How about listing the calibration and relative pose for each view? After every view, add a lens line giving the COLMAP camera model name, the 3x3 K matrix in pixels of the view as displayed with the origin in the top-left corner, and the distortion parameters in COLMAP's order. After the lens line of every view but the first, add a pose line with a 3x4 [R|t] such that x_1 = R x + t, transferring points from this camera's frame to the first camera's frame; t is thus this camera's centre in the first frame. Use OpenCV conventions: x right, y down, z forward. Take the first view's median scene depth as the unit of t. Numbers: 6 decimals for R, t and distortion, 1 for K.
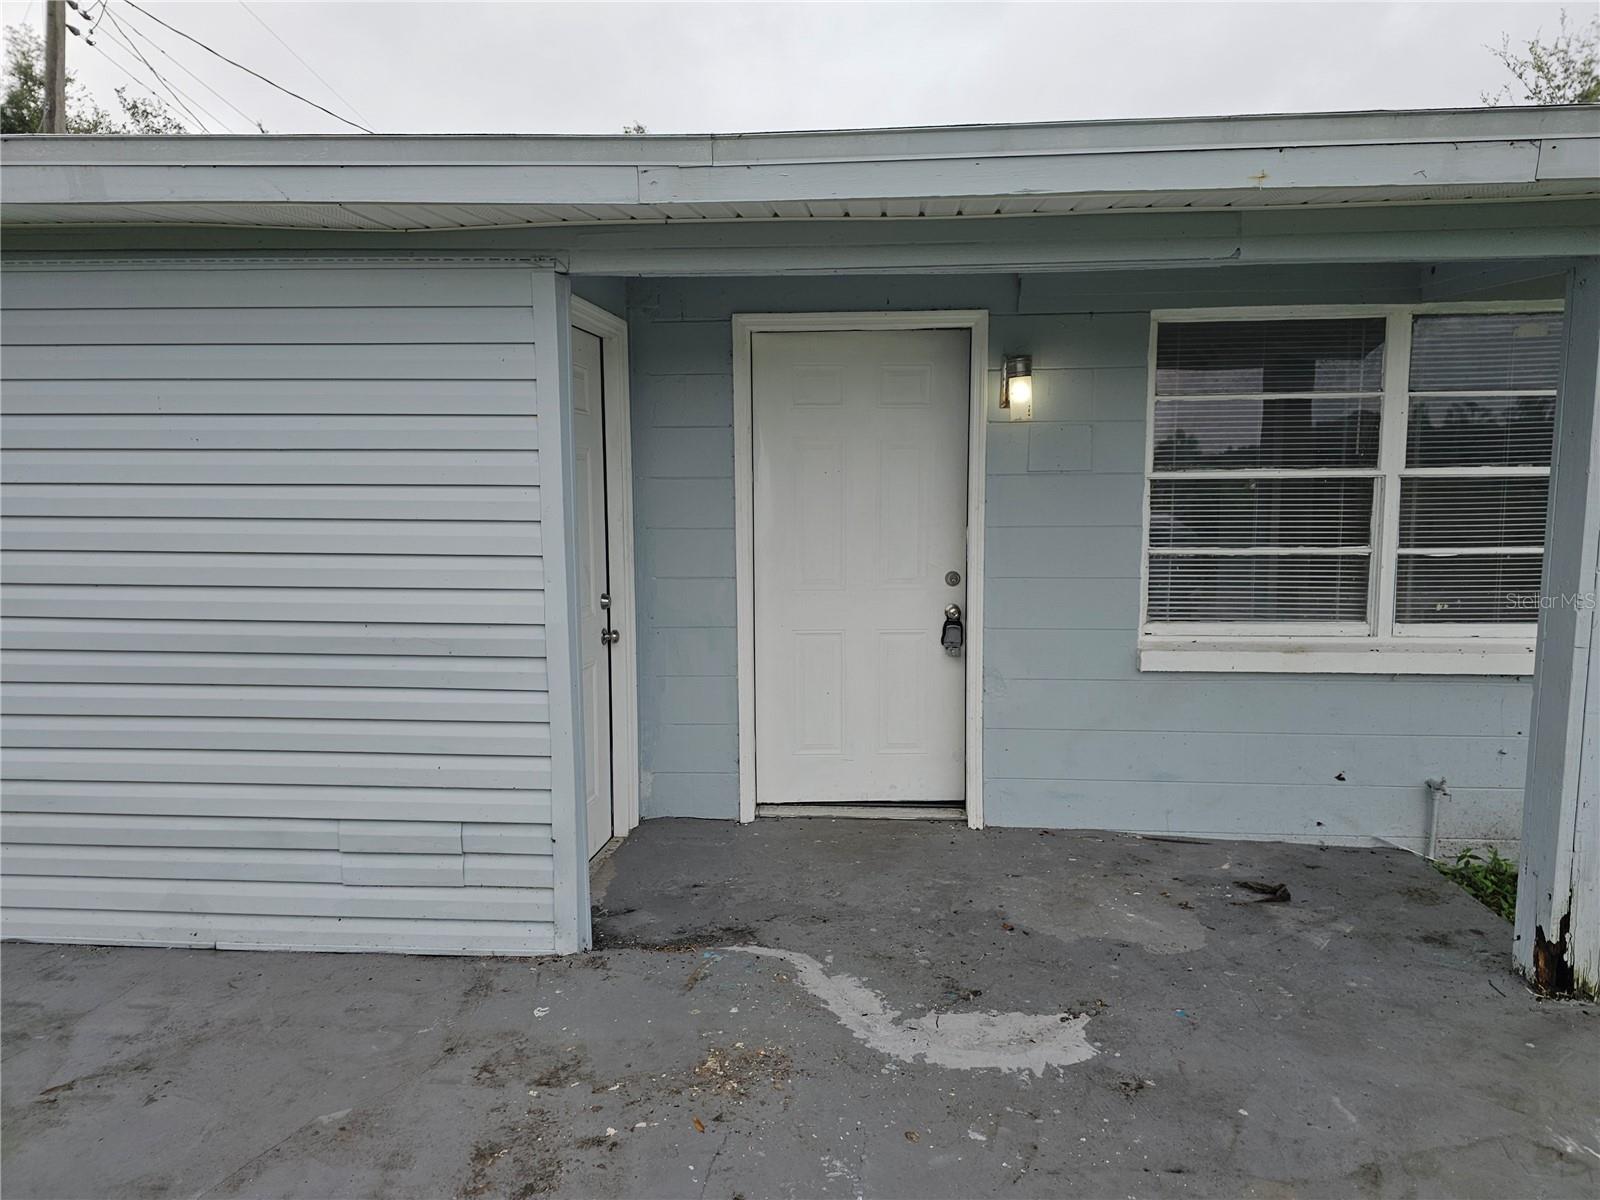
lens RADIAL K [[1060.3, 0, 805.8], [0, 1060.3, 596.9], [0, 0, 1]] dist [0.048602, -0.028555]
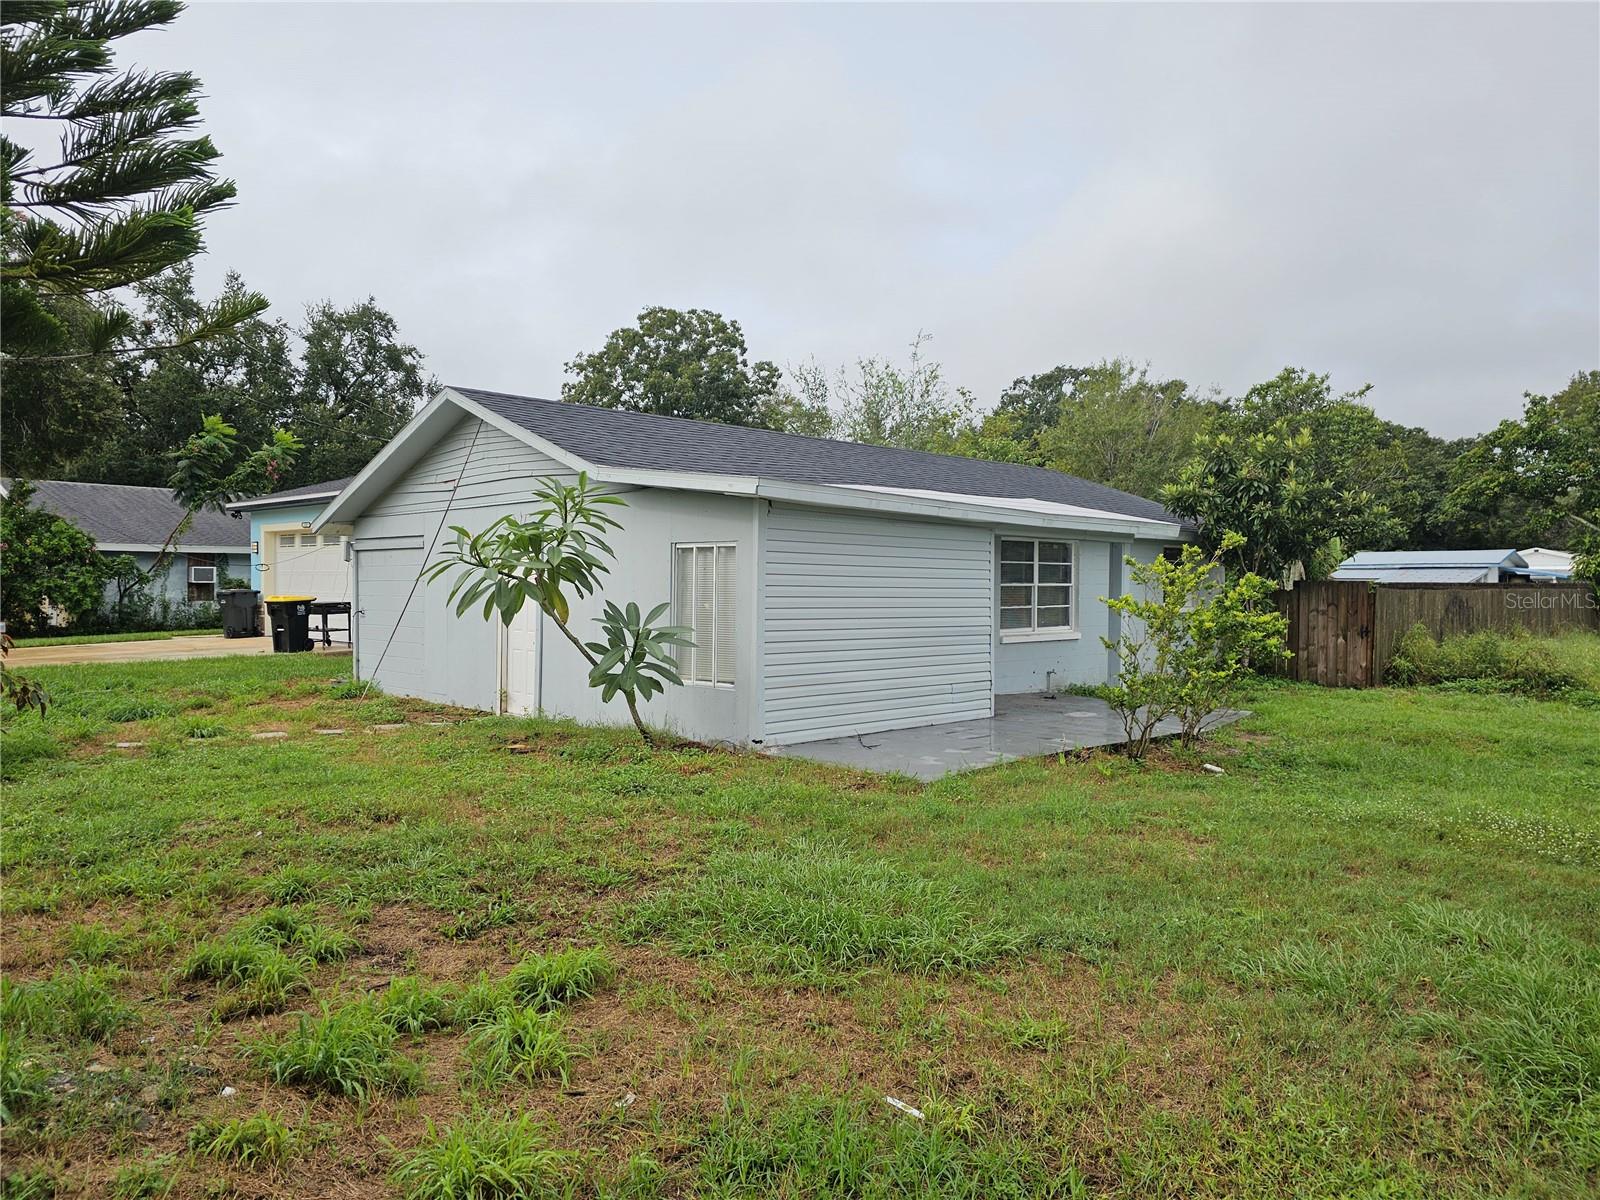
lens RADIAL K [[1060.3, 0, 794.7], [0, 1060.3, 606.2], [0, 0, 1]] dist [0.048602, -0.028555]
pose [[0.665493, -0.015922, 0.746234, -2.553007], [0.080454, 0.995478, -0.050508, 0.066351], [-0.742055, 0.093651, 0.663765, -0.714197]]
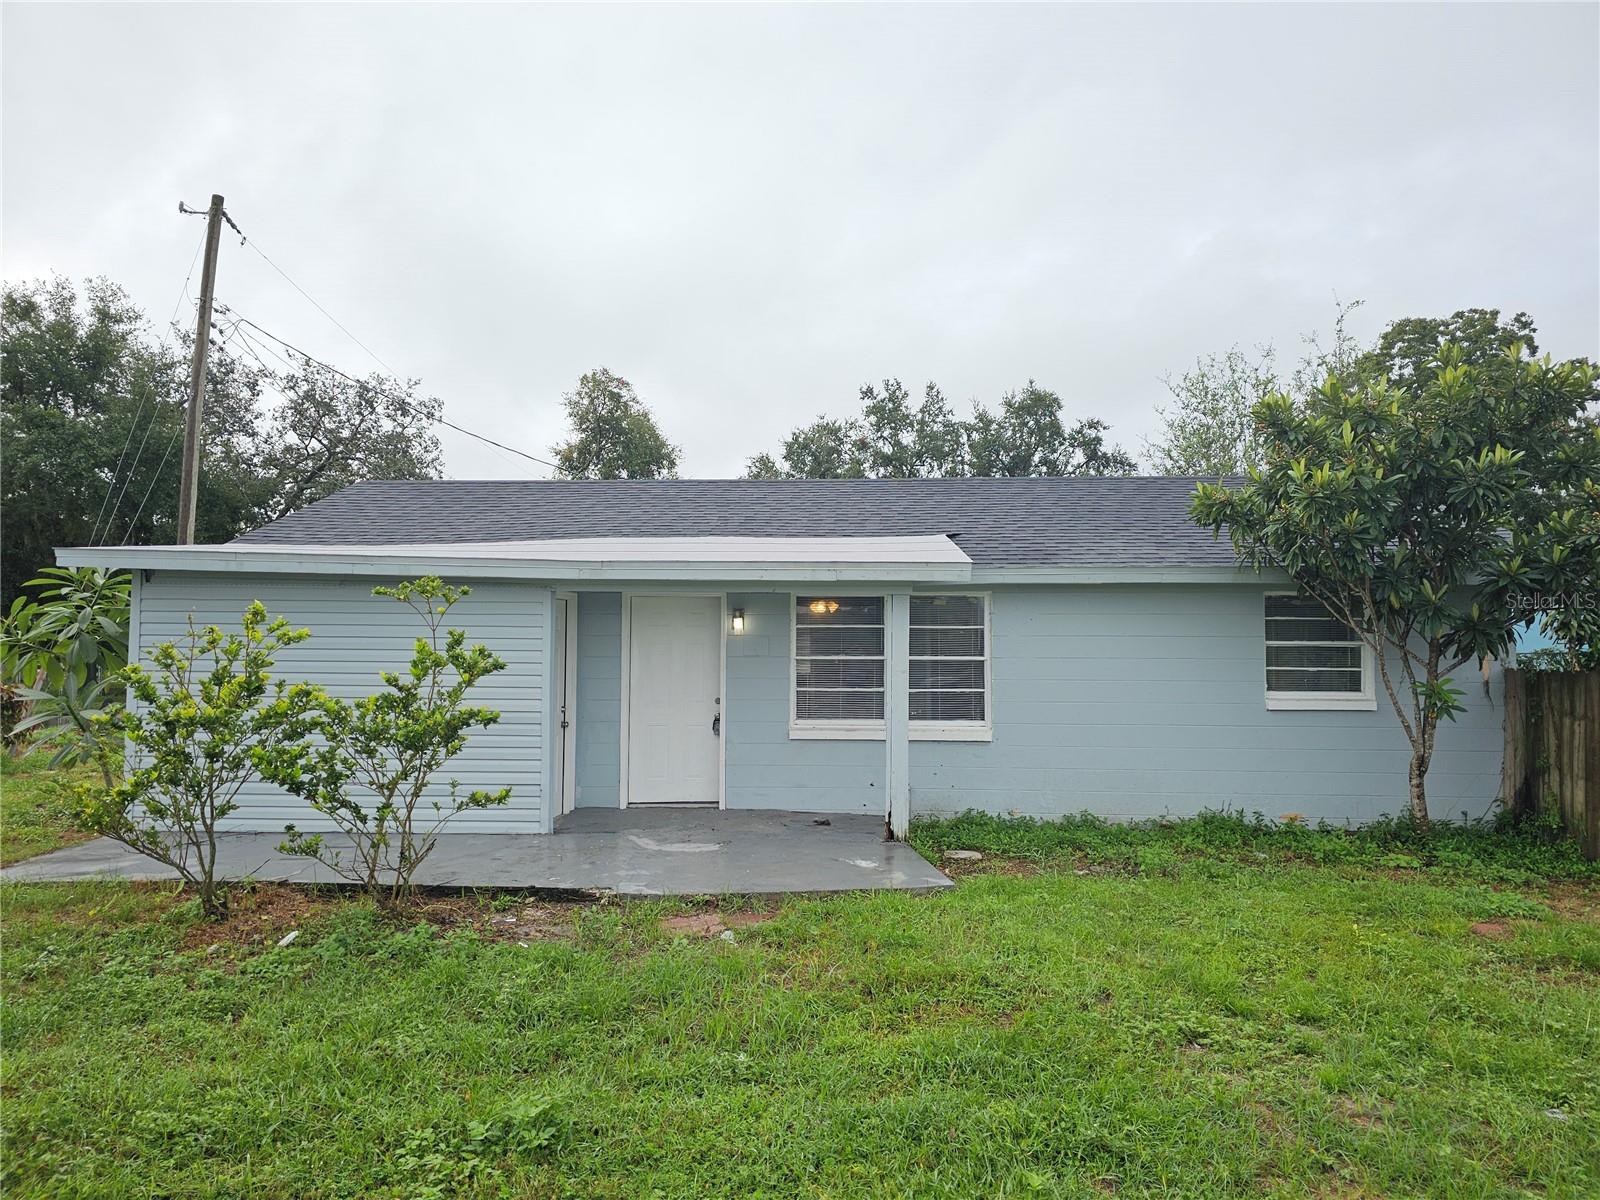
lens RADIAL K [[1060.3, 0, 829.4], [0, 1060.3, 573.1], [0, 0, 1]] dist [0.048602, -0.028555]
pose [[0.998571, 0.009599, 0.052569, 0.272773], [-0.000382, 0.984992, -0.172598, 0.112073], [-0.053437, 0.172331, 0.983589, -1.404962]]
